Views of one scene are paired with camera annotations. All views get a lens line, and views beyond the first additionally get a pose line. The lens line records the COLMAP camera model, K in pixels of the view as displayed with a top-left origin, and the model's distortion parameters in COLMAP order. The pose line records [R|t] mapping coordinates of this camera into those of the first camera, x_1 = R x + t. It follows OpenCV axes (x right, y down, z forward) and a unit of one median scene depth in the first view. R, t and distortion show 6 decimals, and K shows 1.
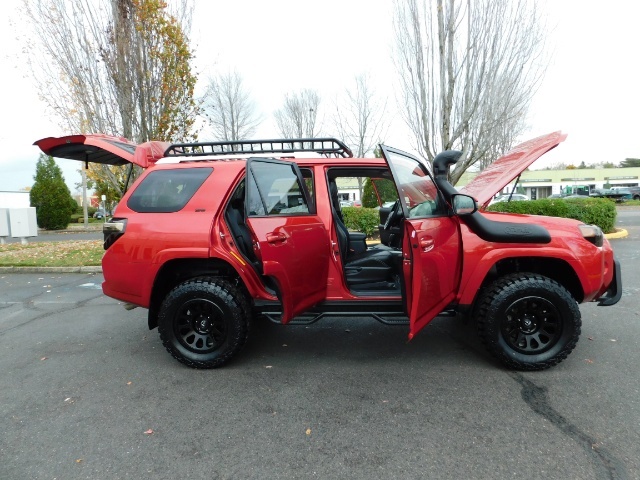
lens RADIAL K [[653.8, 0, 320.2], [0, 653.8, 250.4], [0, 0, 1]] dist [-0.117341, 0.005298]
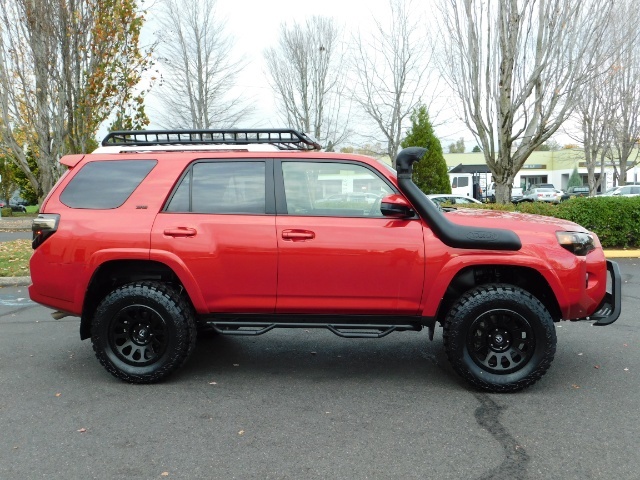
lens RADIAL K [[1342.7, 0, 320.0], [0, 1342.7, 240.0], [0, 0, 1]] dist [0.005954, 0.120308]
pose [[0.998130, 0.019128, -0.058055, 0.172535], [-0.020898, 0.999330, -0.030045, 0.034619], [0.057442, 0.031202, 0.997861, -0.847415]]
